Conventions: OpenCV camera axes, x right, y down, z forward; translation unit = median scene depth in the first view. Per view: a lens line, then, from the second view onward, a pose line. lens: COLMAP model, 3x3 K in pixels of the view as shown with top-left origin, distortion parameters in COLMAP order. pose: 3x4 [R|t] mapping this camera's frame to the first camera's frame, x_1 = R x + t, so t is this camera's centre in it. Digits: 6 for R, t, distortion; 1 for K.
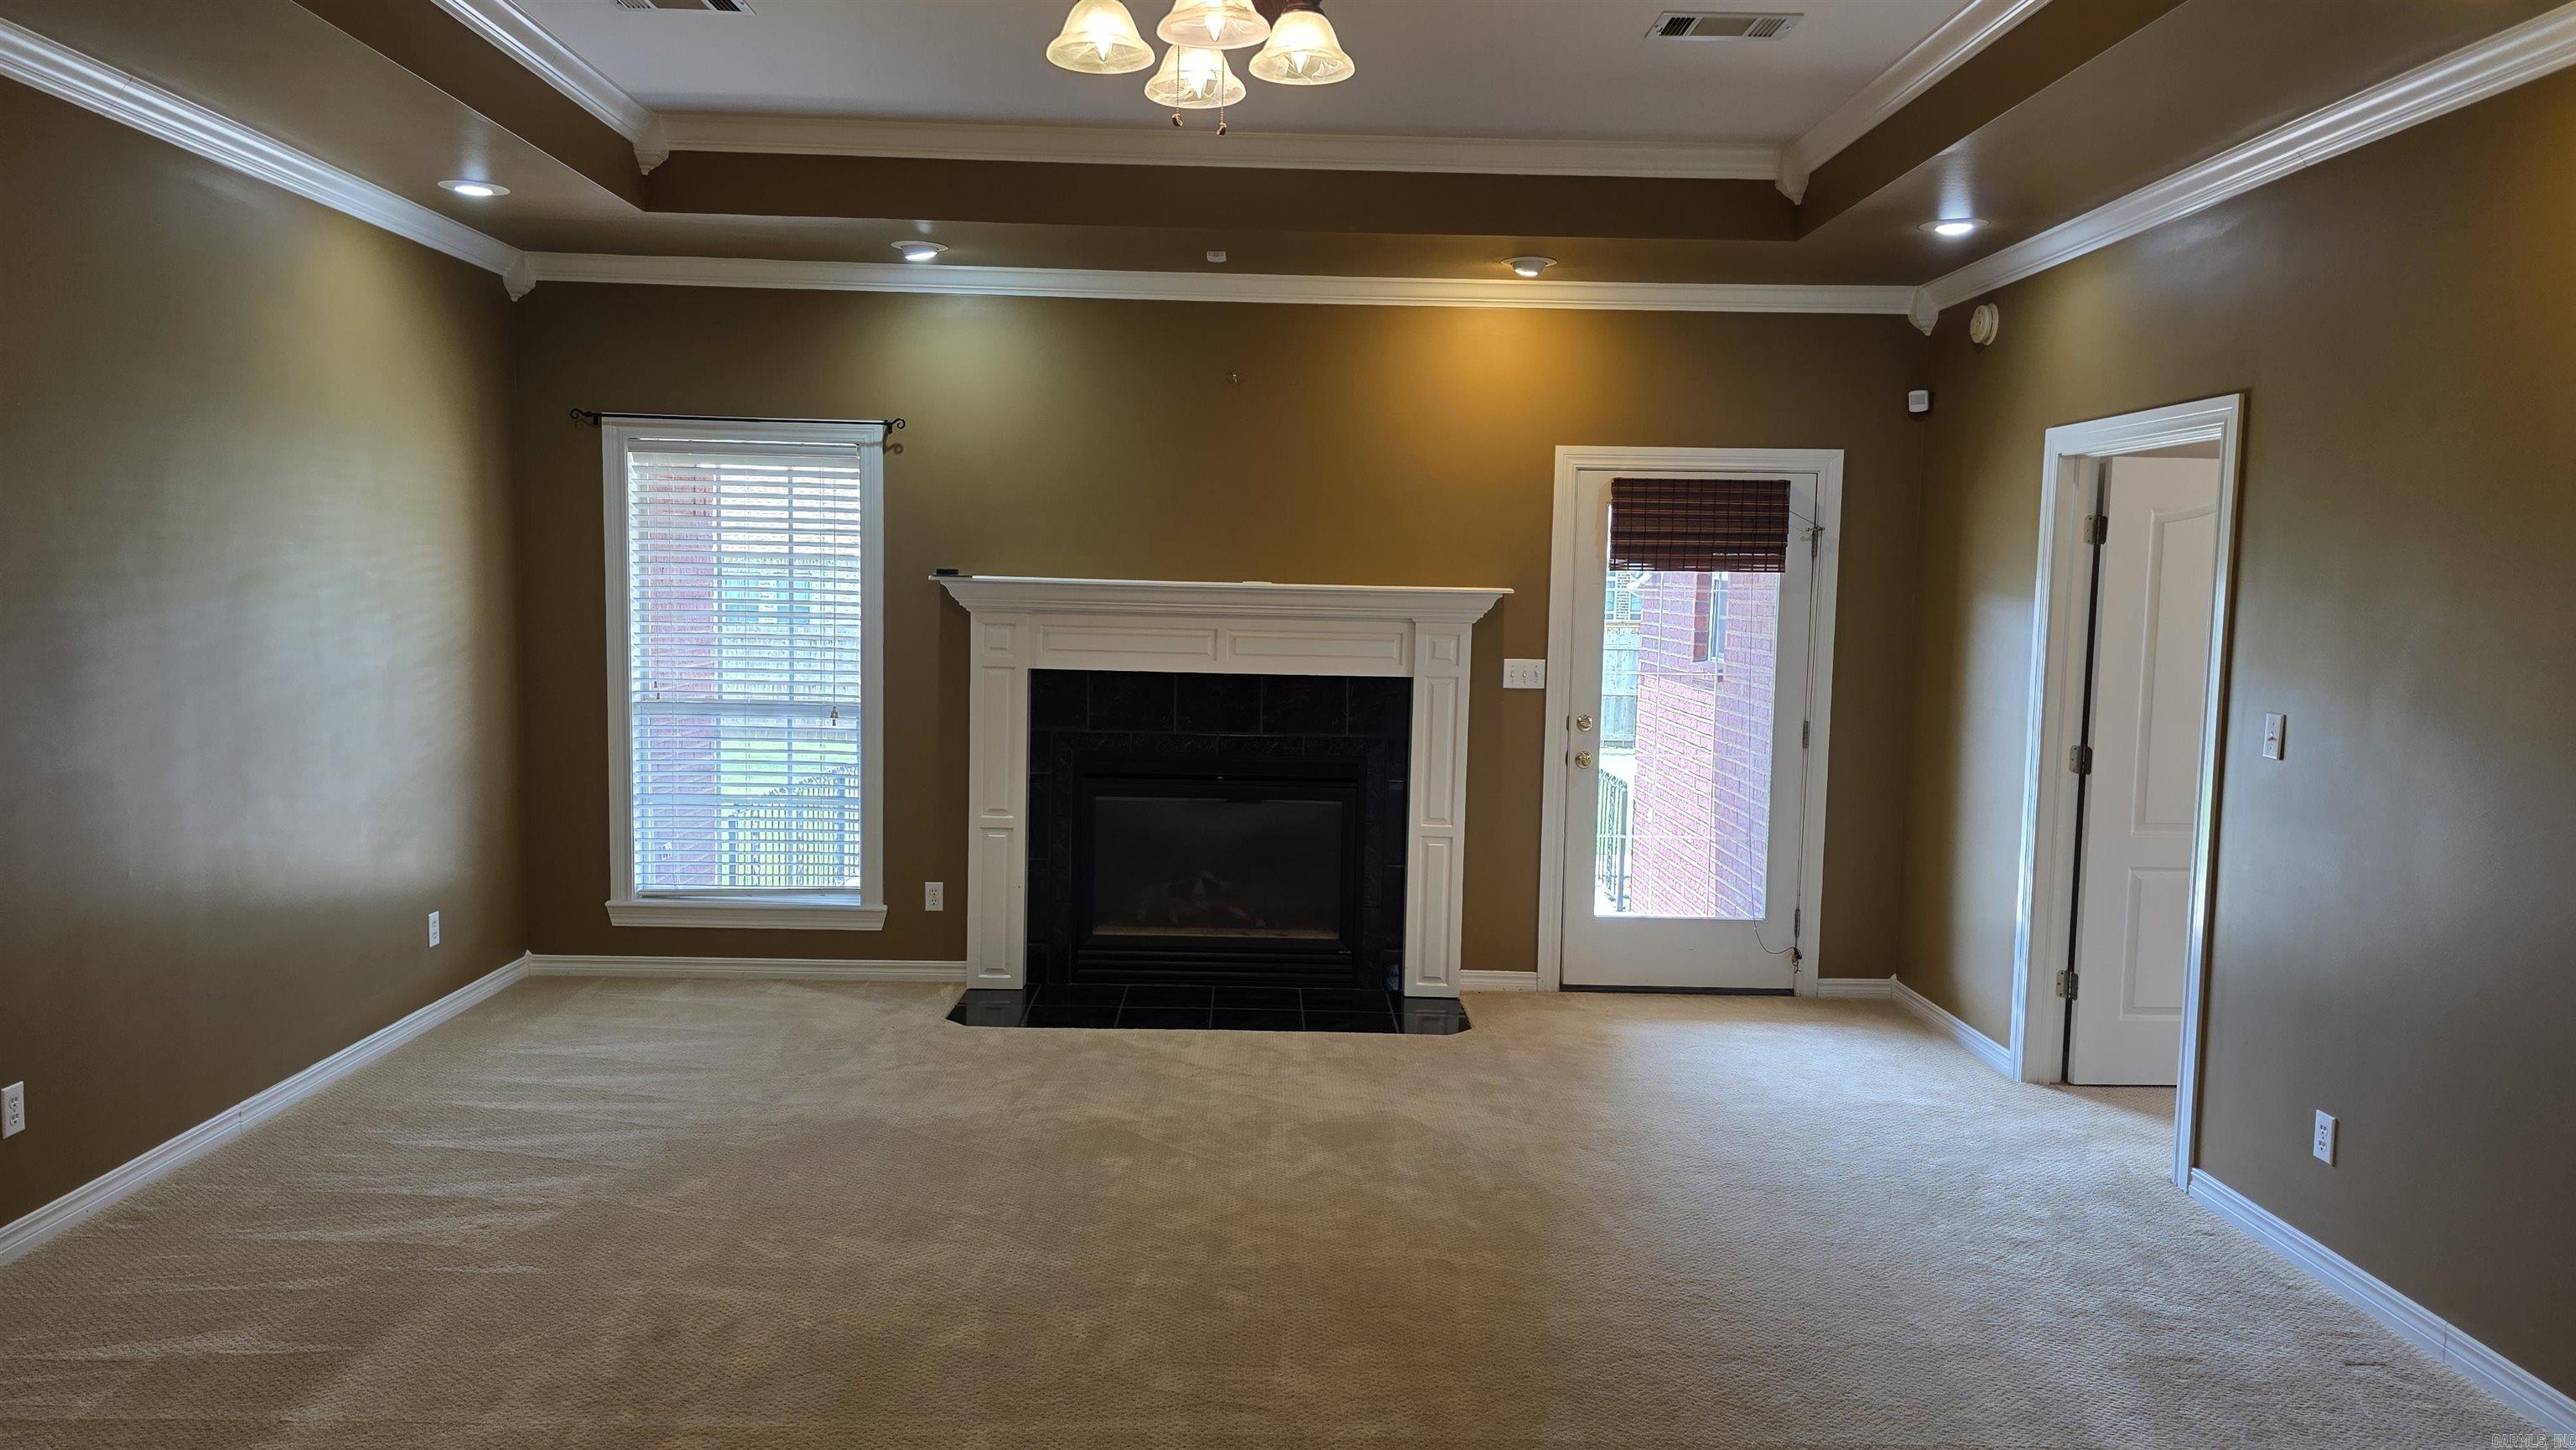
lens RADIAL K [[1718.1, 0, 1281.5], [0, 1718.1, 739.7], [0, 0, 1]] dist [0.087840, -0.110923]
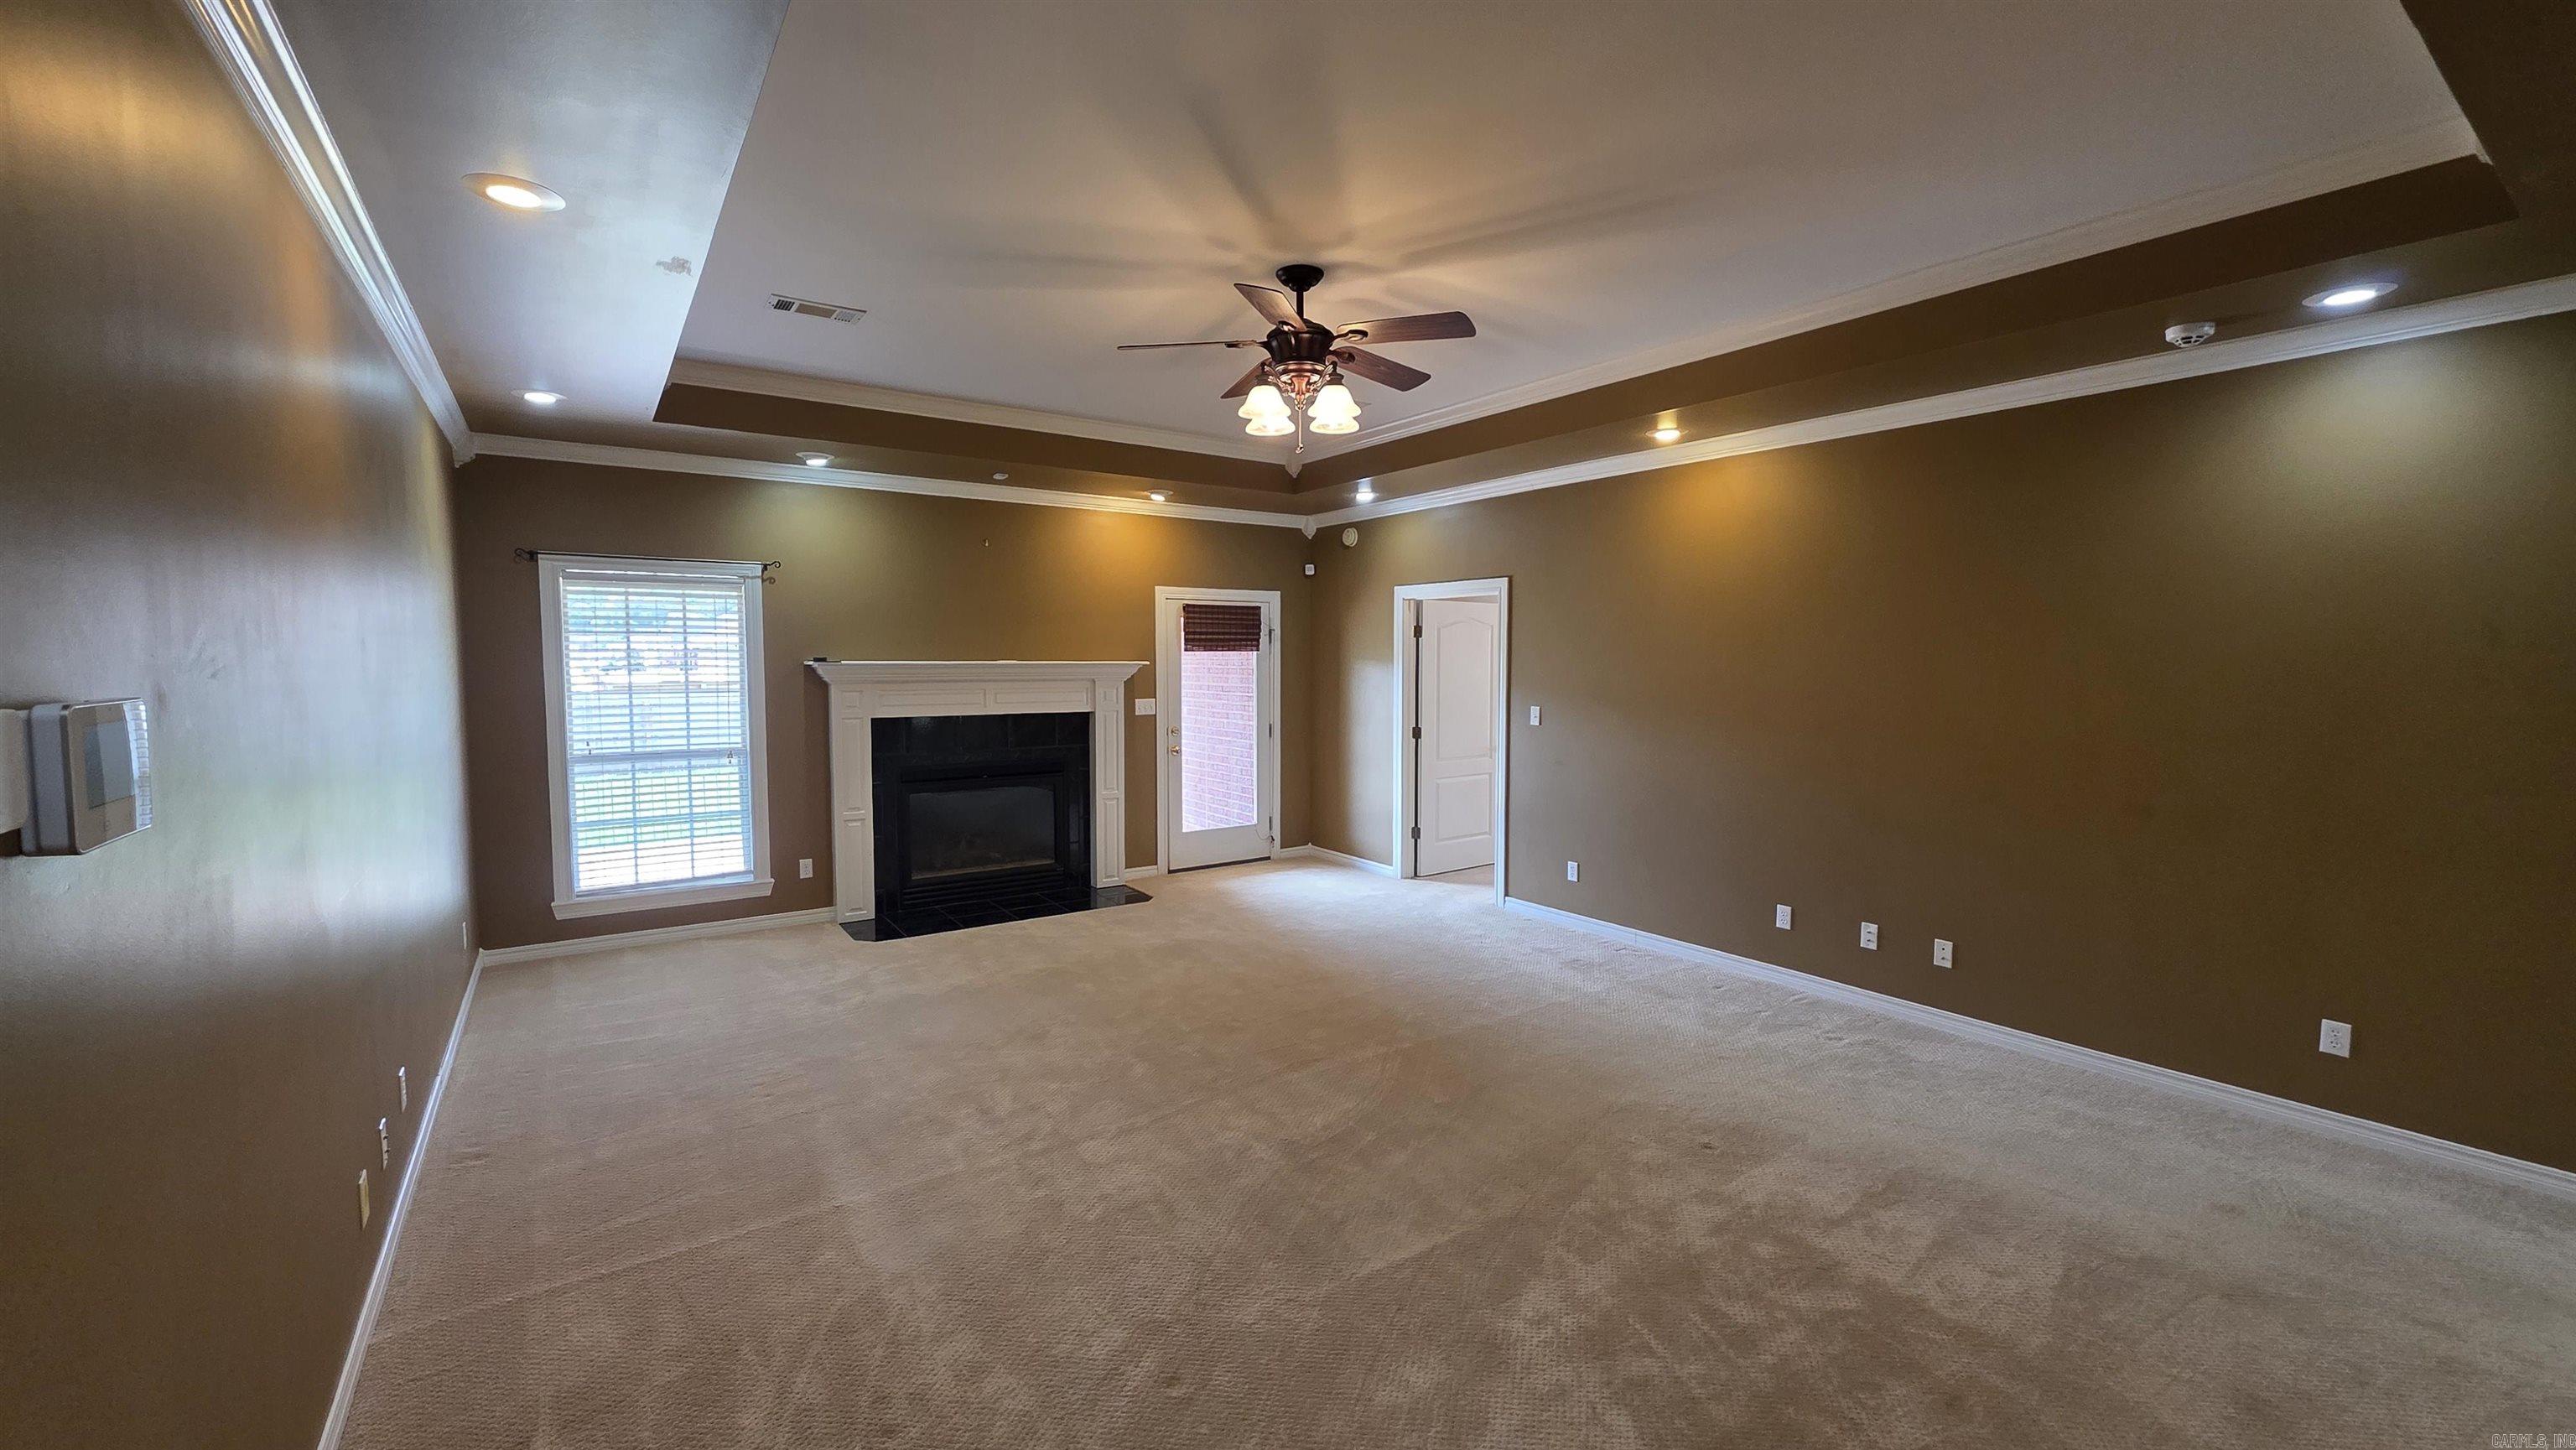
lens RADIAL K [[1018.7, 0, 1288.0], [0, 1018.7, 725.0], [0, 0, 1]] dist [0.002099, 0.000643]
pose [[0.828007, -0.056637, 0.557850, -0.355907], [0.067772, 0.997701, 0.000701, -0.009236], [-0.556607, 0.037226, 0.829942, -0.005829]]
